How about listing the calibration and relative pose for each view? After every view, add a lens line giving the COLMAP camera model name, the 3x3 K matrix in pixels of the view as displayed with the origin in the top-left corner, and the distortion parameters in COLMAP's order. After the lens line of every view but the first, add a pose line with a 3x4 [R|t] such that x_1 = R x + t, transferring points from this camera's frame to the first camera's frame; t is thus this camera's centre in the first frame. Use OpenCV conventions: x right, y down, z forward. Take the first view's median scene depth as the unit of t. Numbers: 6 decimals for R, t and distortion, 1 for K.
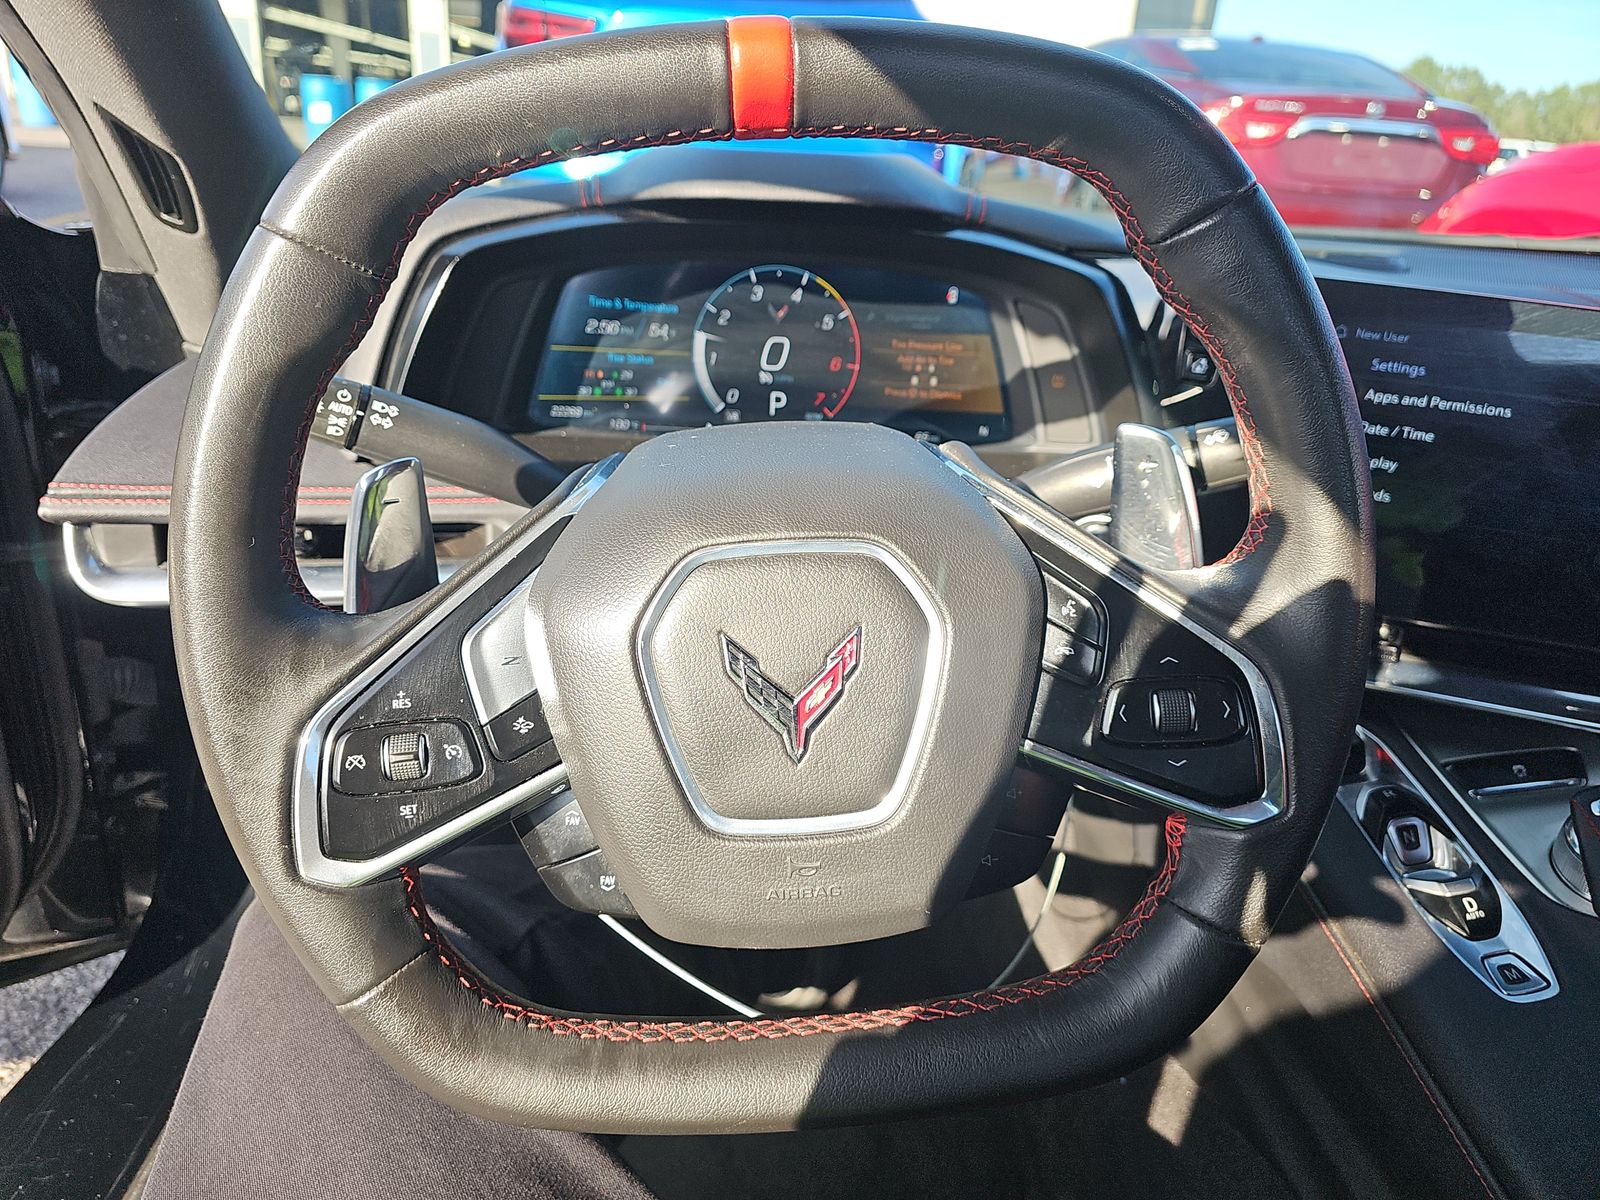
lens RADIAL K [[1088.2, 0, 800.0], [0, 1088.2, 600.0], [0, 0, 1]] dist [0.003022, -0.002708]
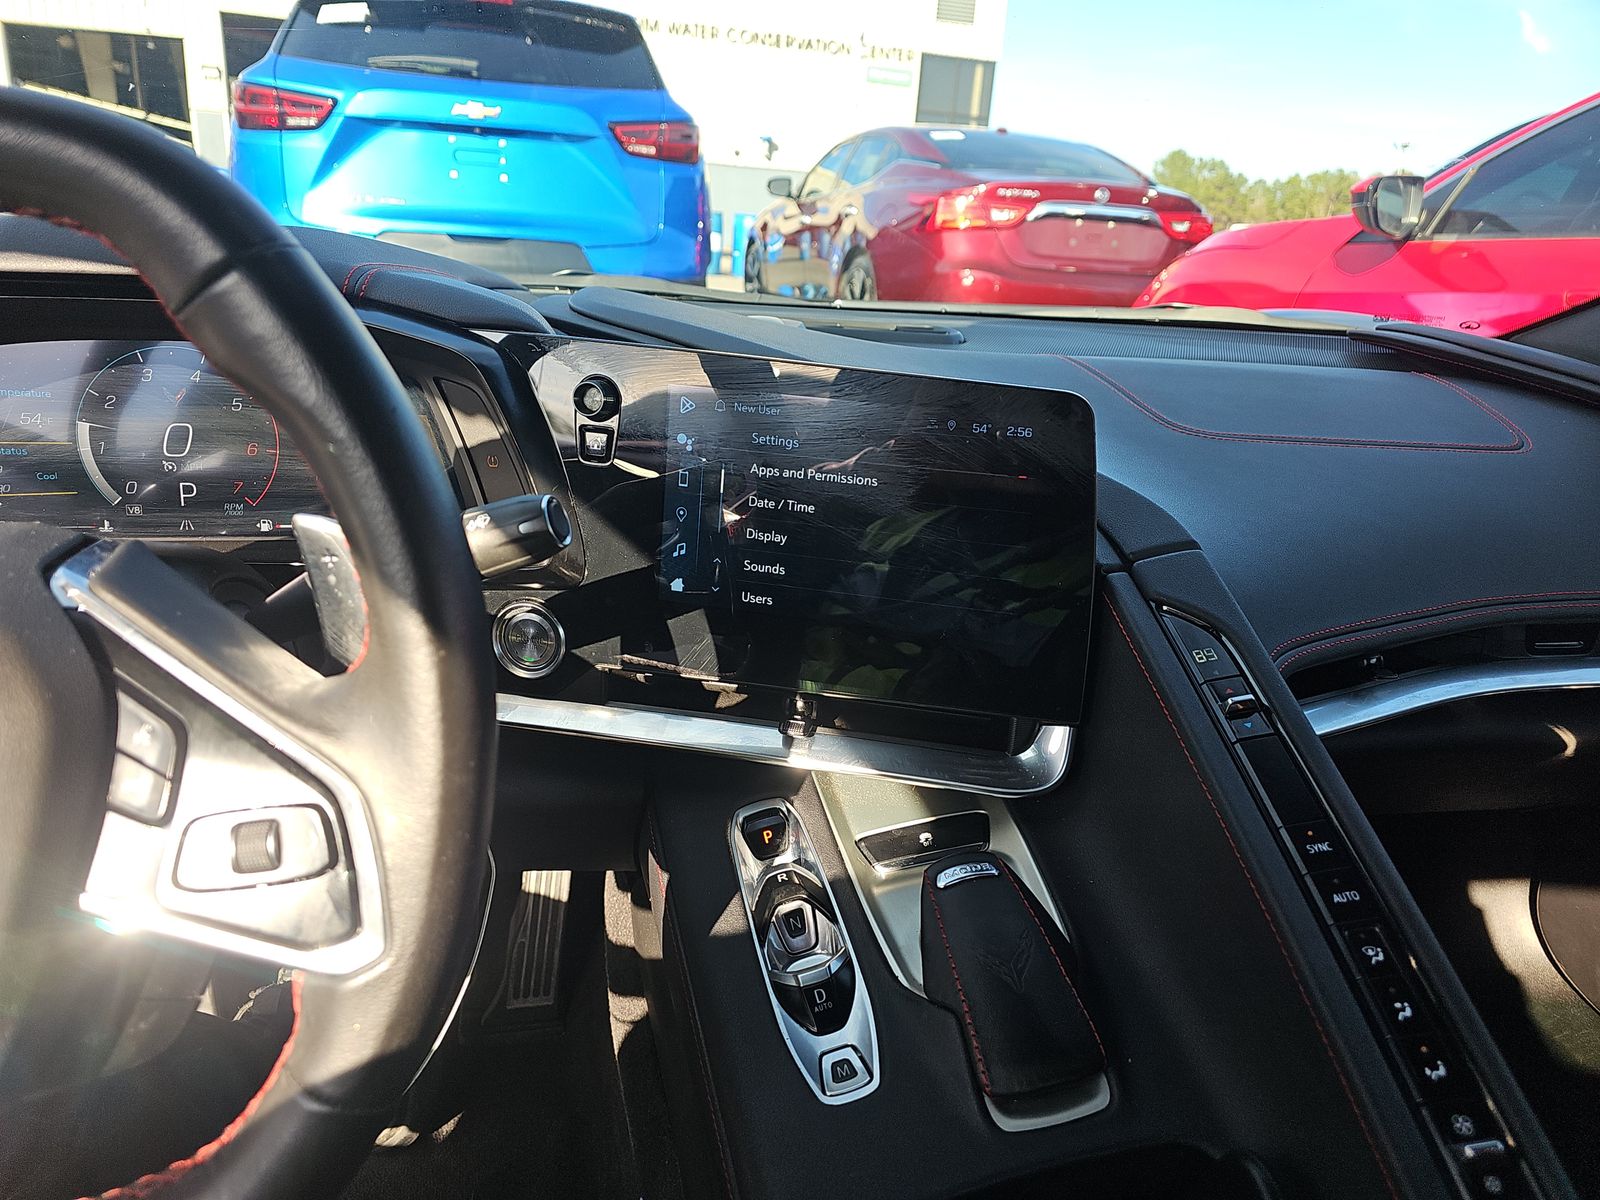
lens RADIAL K [[1066.2, 0, 800.0], [0, 1066.2, 600.0], [0, 0, 1]] dist [0.053190, -0.055421]
pose [[0.987355, -0.050583, 0.150239, 0.347991], [0.059861, 0.996527, -0.057881, -0.008965], [-0.146789, 0.066143, 0.986954, 0.037544]]
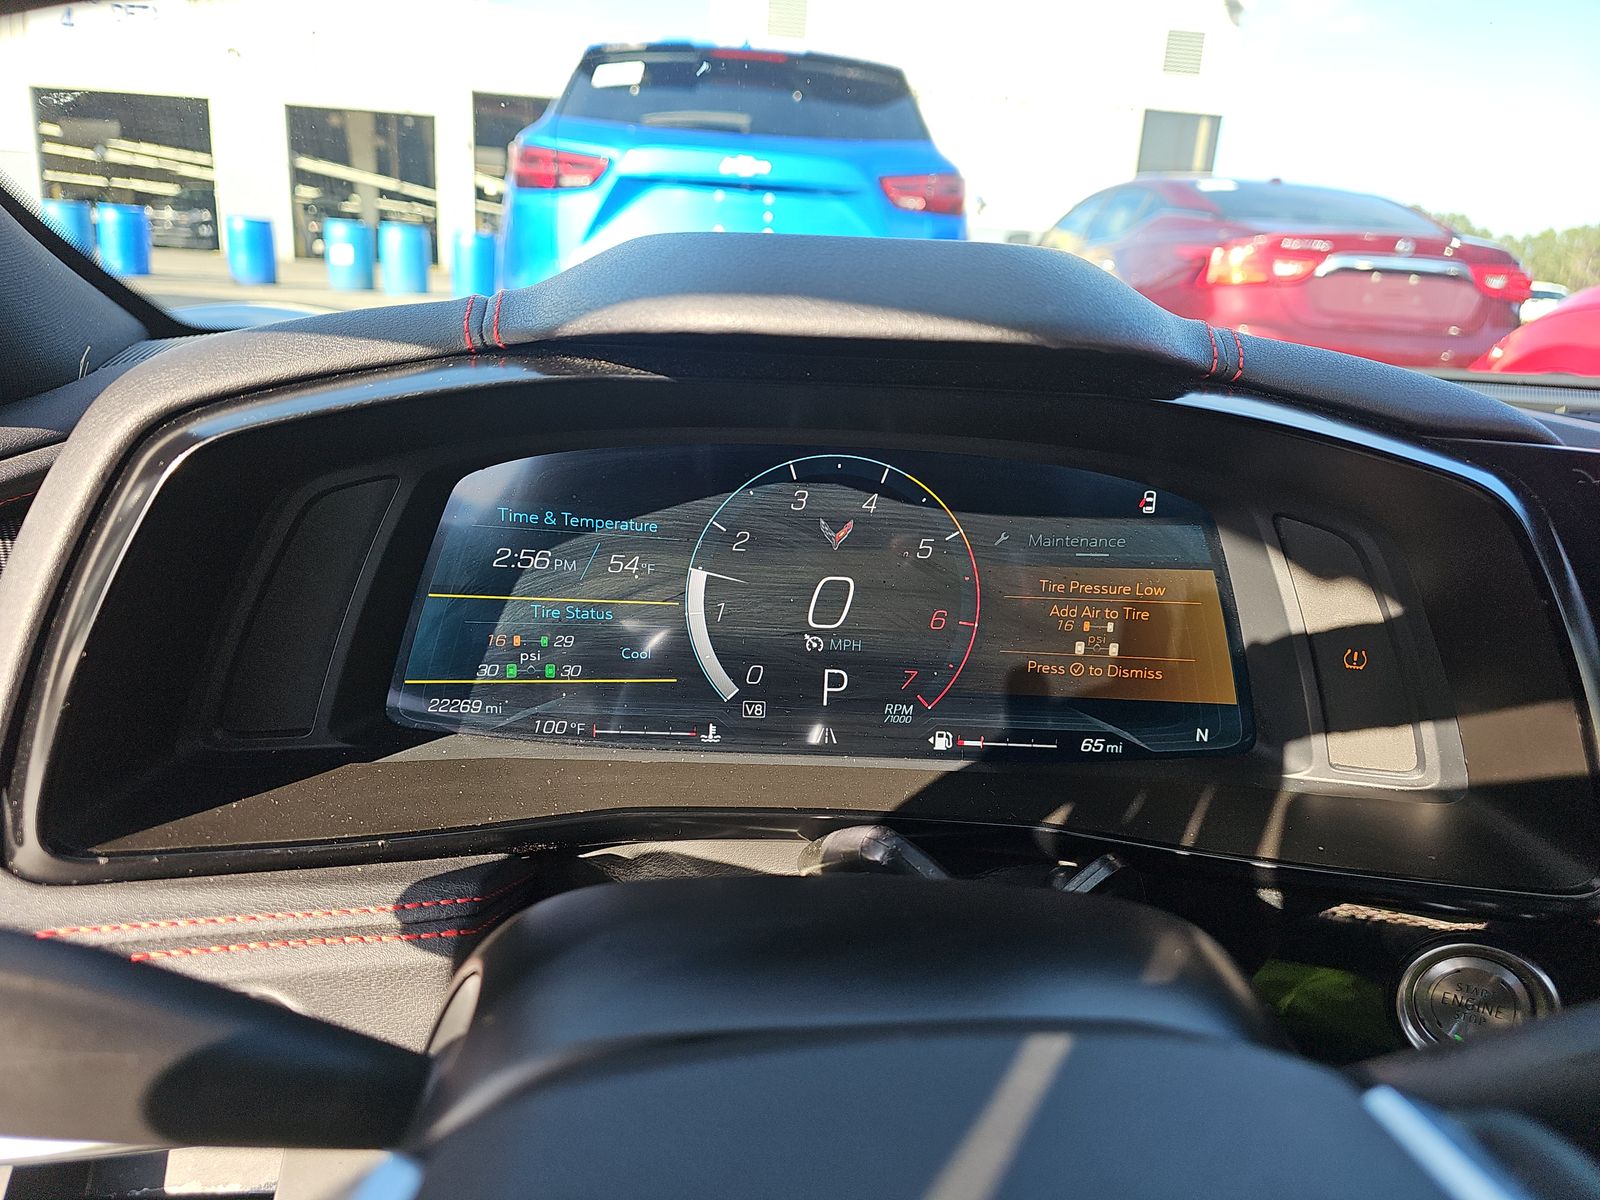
lens RADIAL K [[1088.2, 0, 800.0], [0, 1088.2, 600.0], [0, 0, 1]] dist [0.003022, -0.002708]
pose [[0.999943, 0.001693, -0.010543, -0.032657], [-0.002894, 0.993371, -0.114915, -0.161605], [0.010279, 0.114939, 0.993319, 0.439734]]
